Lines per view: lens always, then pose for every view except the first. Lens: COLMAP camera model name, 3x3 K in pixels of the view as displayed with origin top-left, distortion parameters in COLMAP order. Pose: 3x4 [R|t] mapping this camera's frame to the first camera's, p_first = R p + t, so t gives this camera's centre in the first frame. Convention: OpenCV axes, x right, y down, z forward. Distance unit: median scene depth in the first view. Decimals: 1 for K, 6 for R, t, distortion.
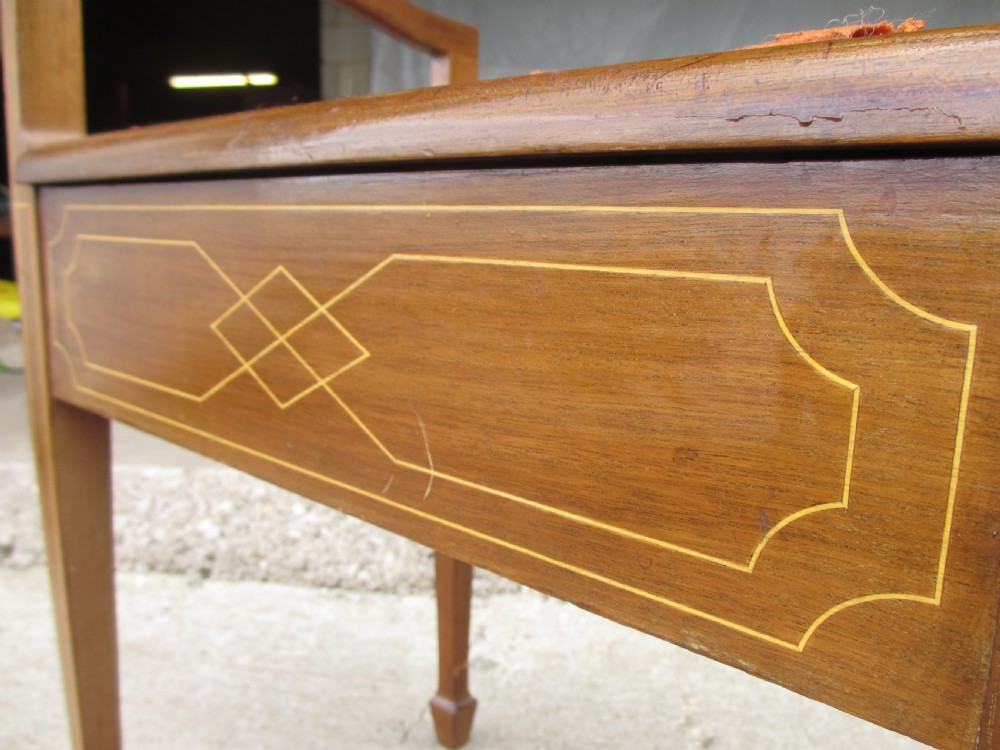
lens RADIAL K [[837.5, 0, 506.4], [0, 837.5, 381.3], [0, 0, 1]] dist [-0.063087, 0.027869]
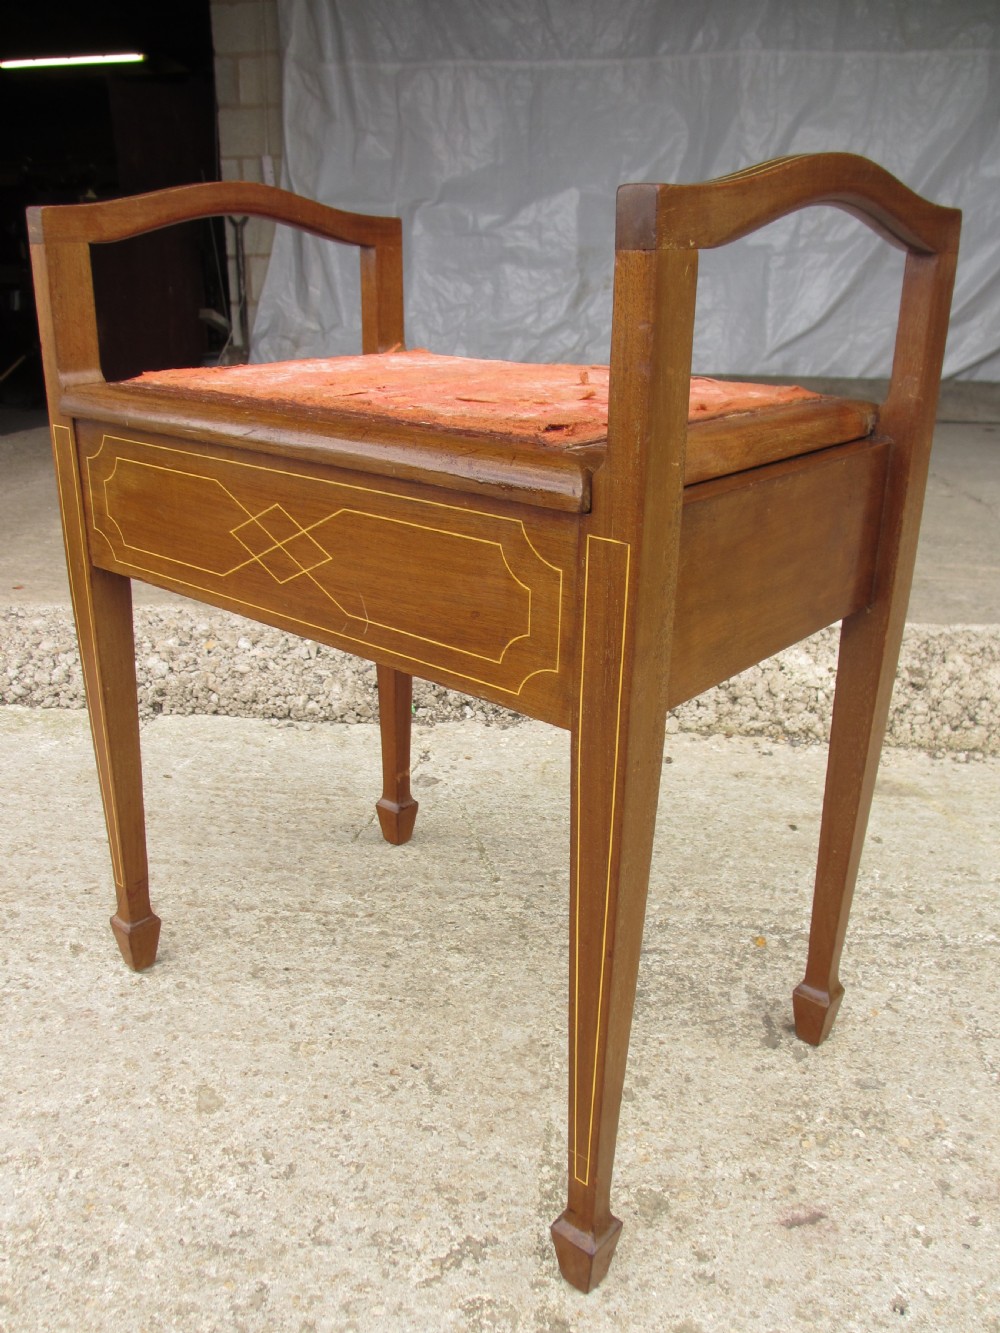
lens RADIAL K [[1116.4, 0, 495.6], [0, 1116.4, 663.1], [0, 0, 1]] dist [-0.063087, 0.027869]
pose [[0.999831, -0.013197, 0.012786, 0.055551], [0.010825, 0.985298, 0.170504, -0.073677], [-0.014848, -0.170337, 0.985274, -0.498075]]
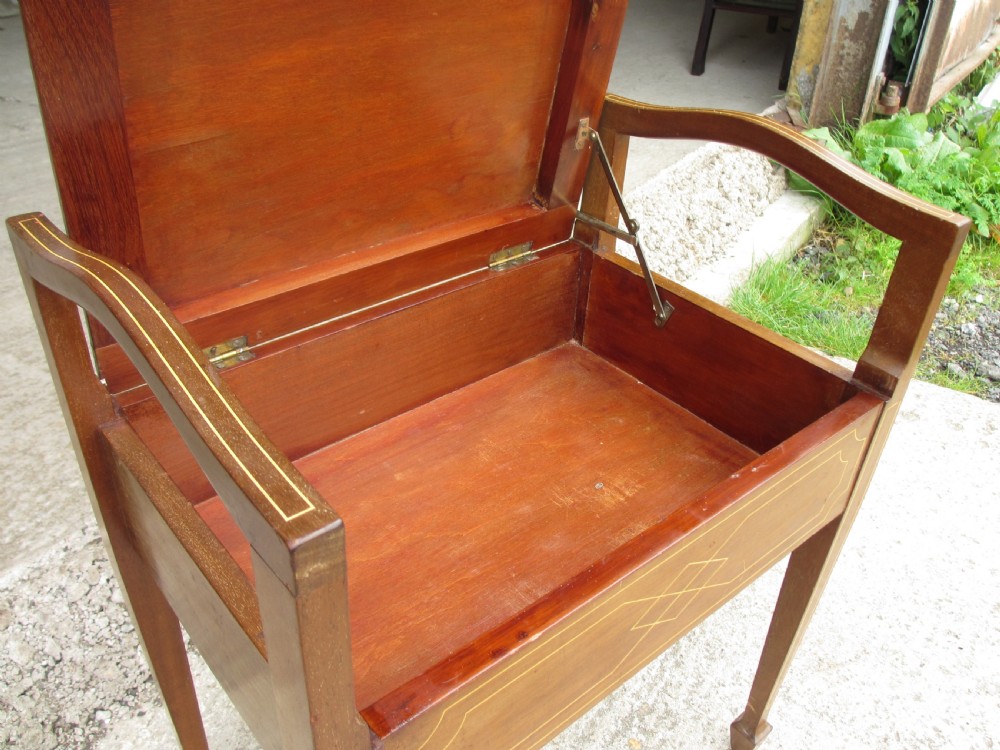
lens RADIAL K [[837.5, 0, 503.6], [0, 837.5, 370.3], [0, 0, 1]] dist [-0.063087, 0.027869]
pose [[0.473216, -0.478876, 0.739422, -0.316299], [0.114166, 0.865607, 0.487534, -0.568568], [-0.873518, -0.146292, 0.464291, 0.446451]]
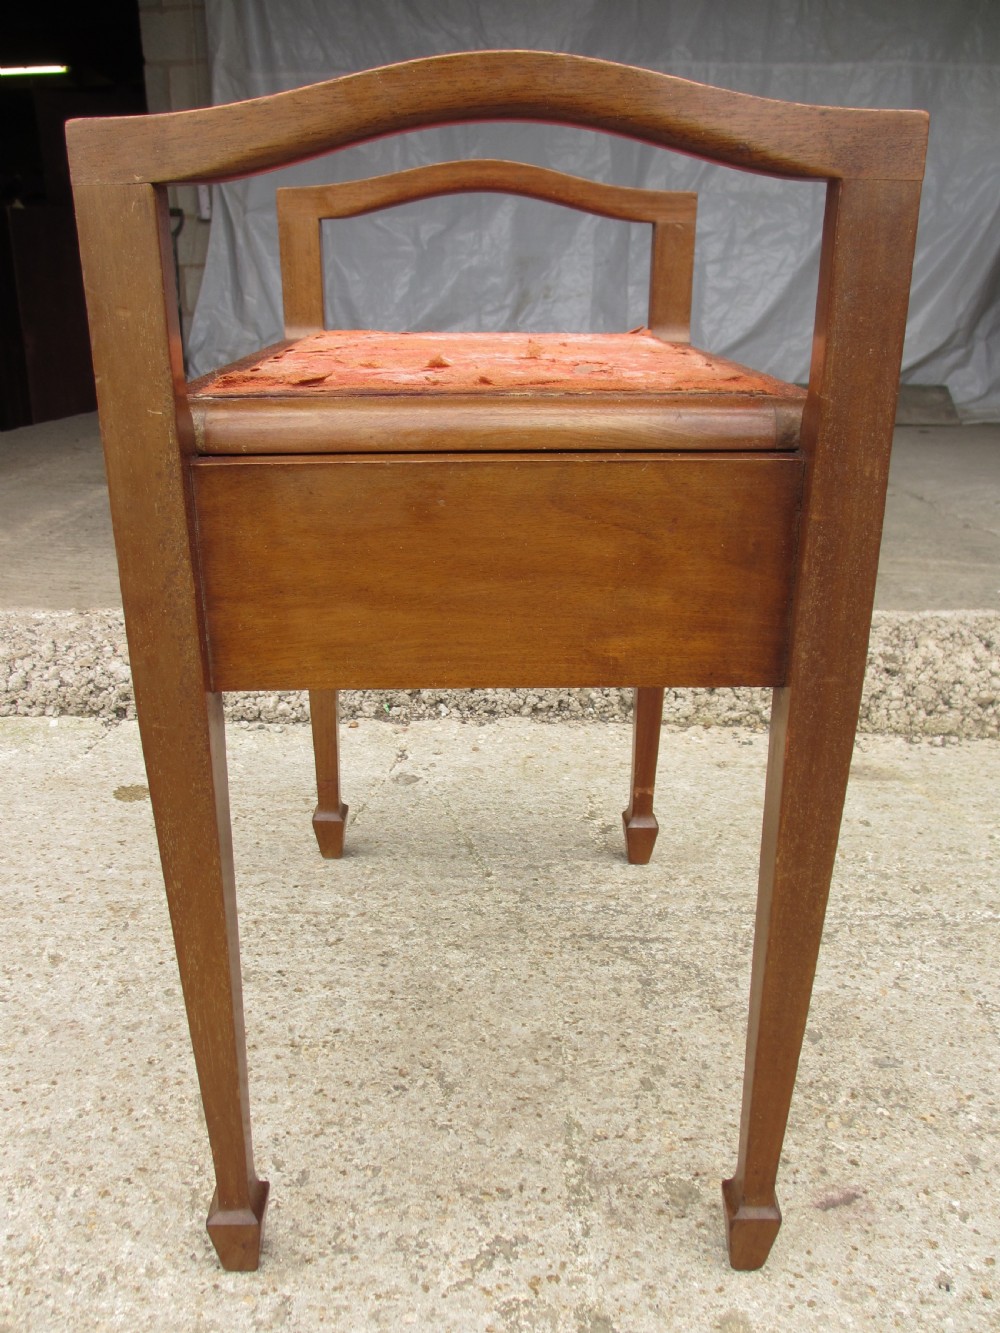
lens RADIAL K [[1116.4, 0, 495.5], [0, 1116.4, 665.5], [0, 0, 1]] dist [-0.063087, 0.027869]
pose [[0.996920, -0.035889, 0.069724, -0.008718], [0.024290, 0.986722, 0.160594, -0.037160], [-0.074562, -0.158406, 0.984555, -0.468559]]
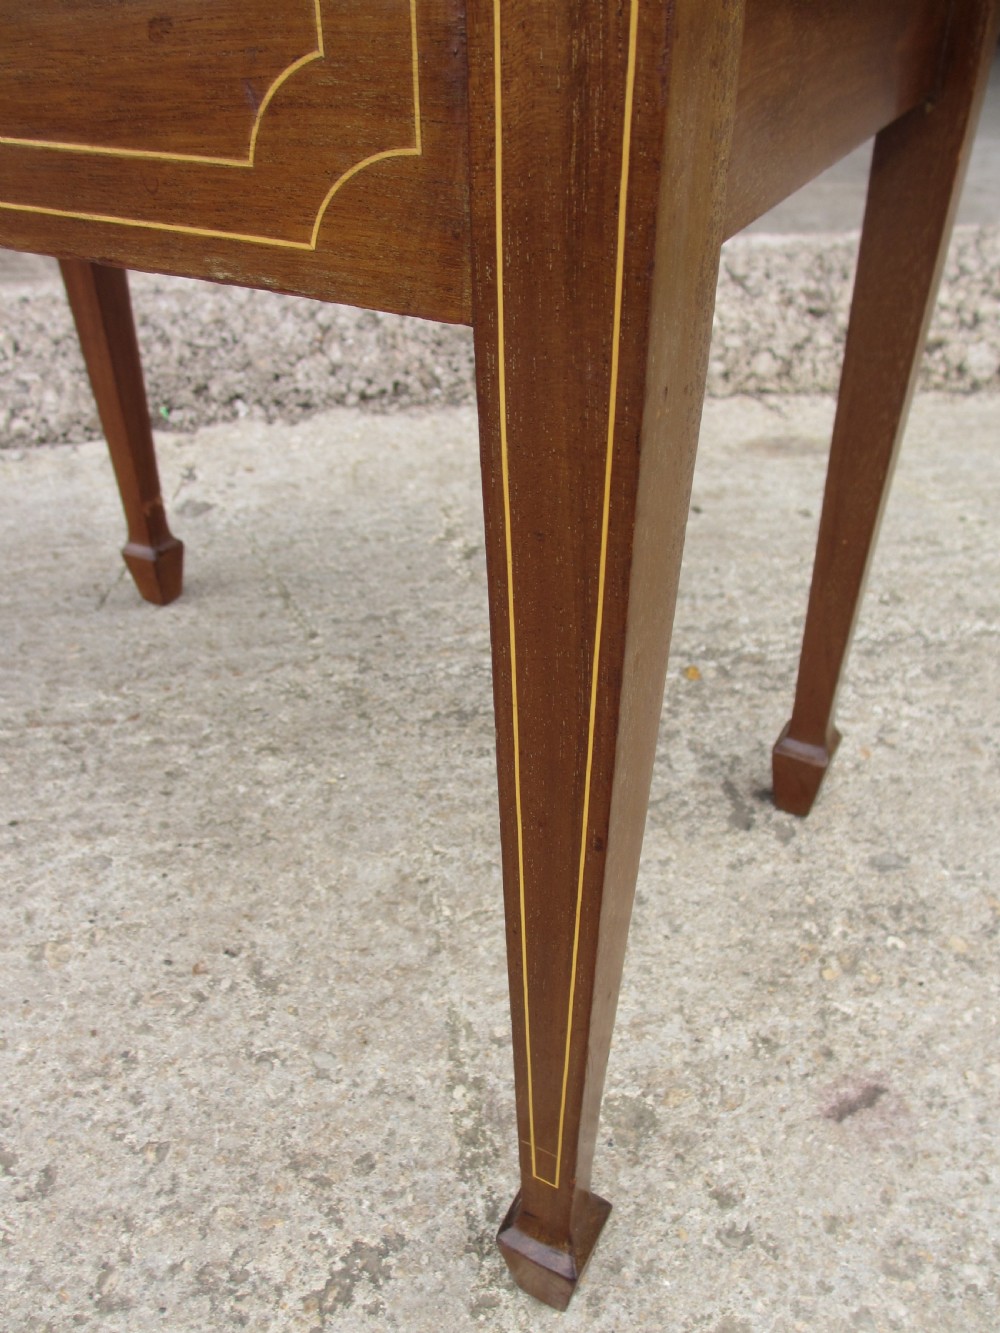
lens RADIAL K [[1116.4, 0, 496.8], [0, 1116.4, 670.1], [0, 0, 1]] dist [-0.063087, 0.027869]
pose [[0.973234, -0.161501, 0.163503, 0.063719], [0.076496, 0.898530, 0.432195, 0.053274], [-0.216712, -0.408120, 0.886834, -0.067047]]
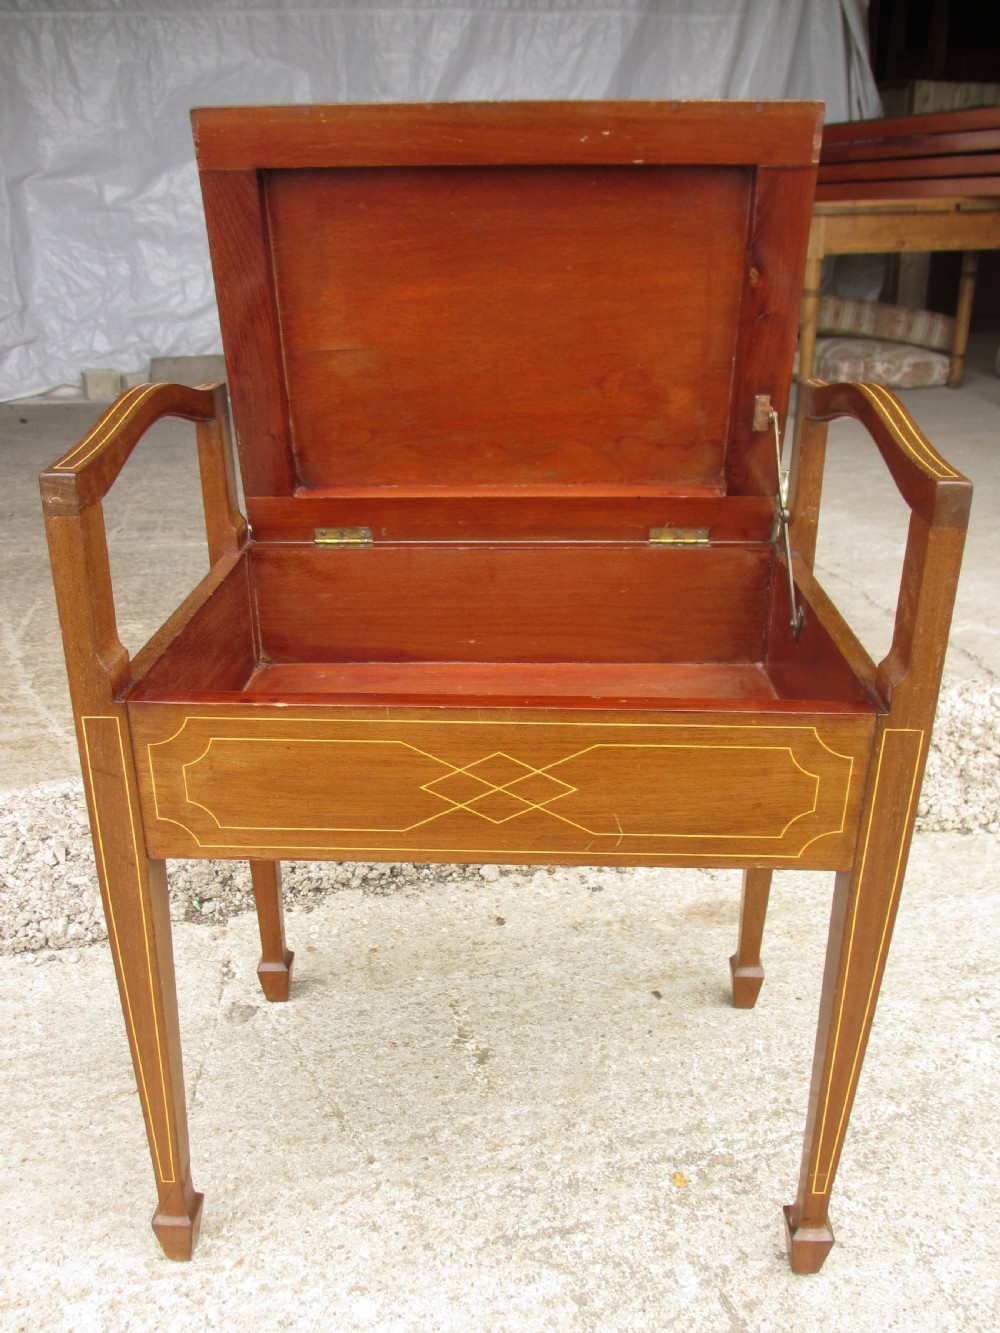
lens RADIAL K [[1116.4, 0, 495.5], [0, 1116.4, 654.0], [0, 0, 1]] dist [-0.063087, 0.027869]
pose [[0.943166, -0.148410, 0.297344, -0.079281], [0.079040, 0.969246, 0.233055, -0.373466], [-0.322787, -0.196307, 0.925890, -0.191213]]
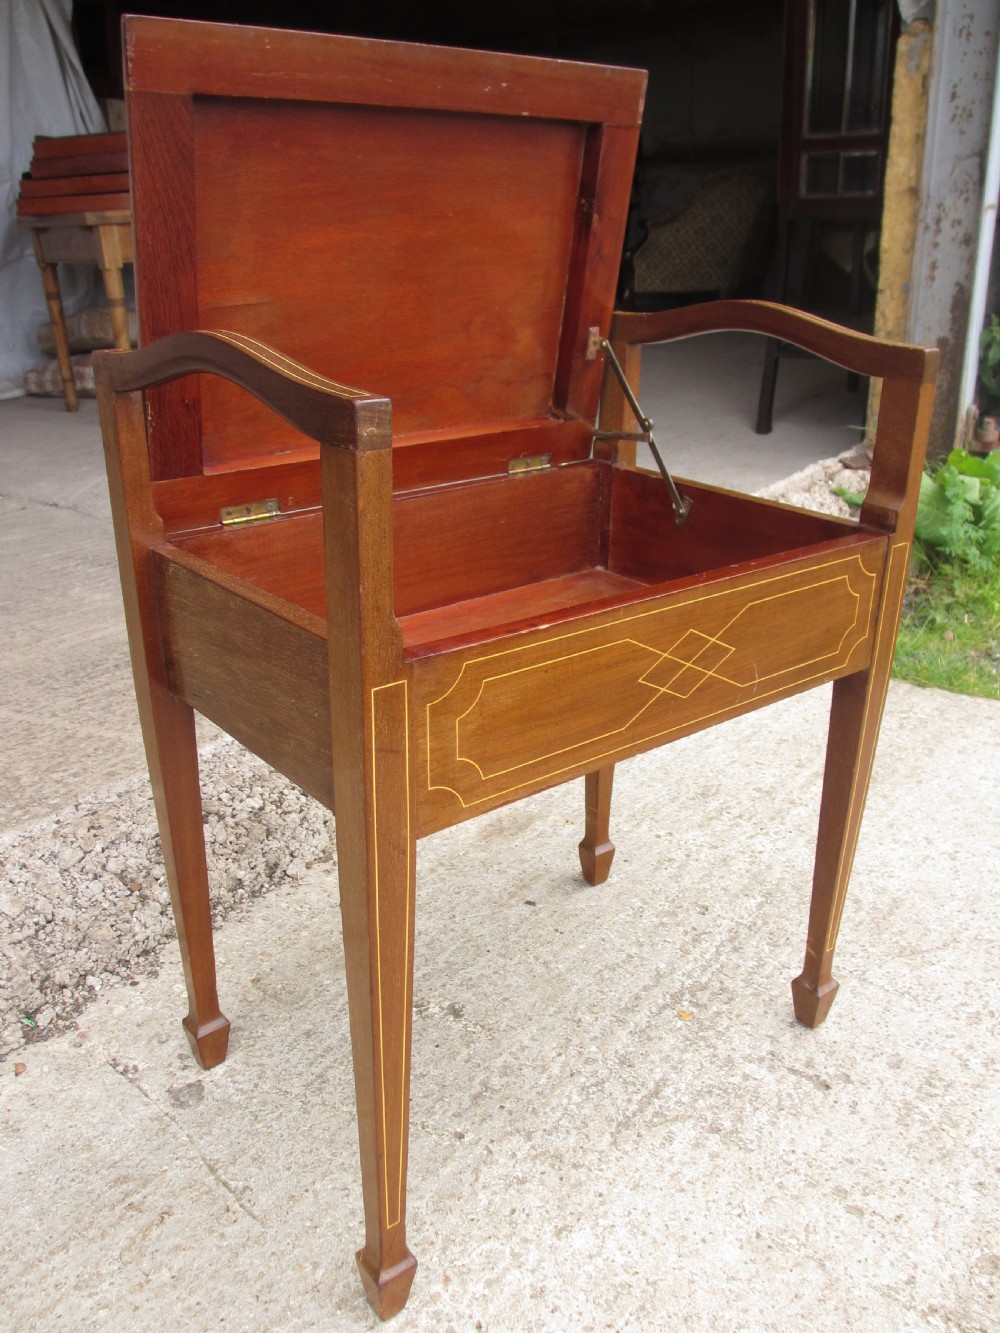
lens RADIAL K [[1116.4, 0, 495.7], [0, 1116.4, 658.6], [0, 0, 1]] dist [-0.063087, 0.027869]
pose [[0.500772, -0.331935, 0.799404, -0.691146], [0.152250, 0.942927, 0.296156, -0.381471], [-0.852084, -0.026598, 0.522728, 0.241500]]
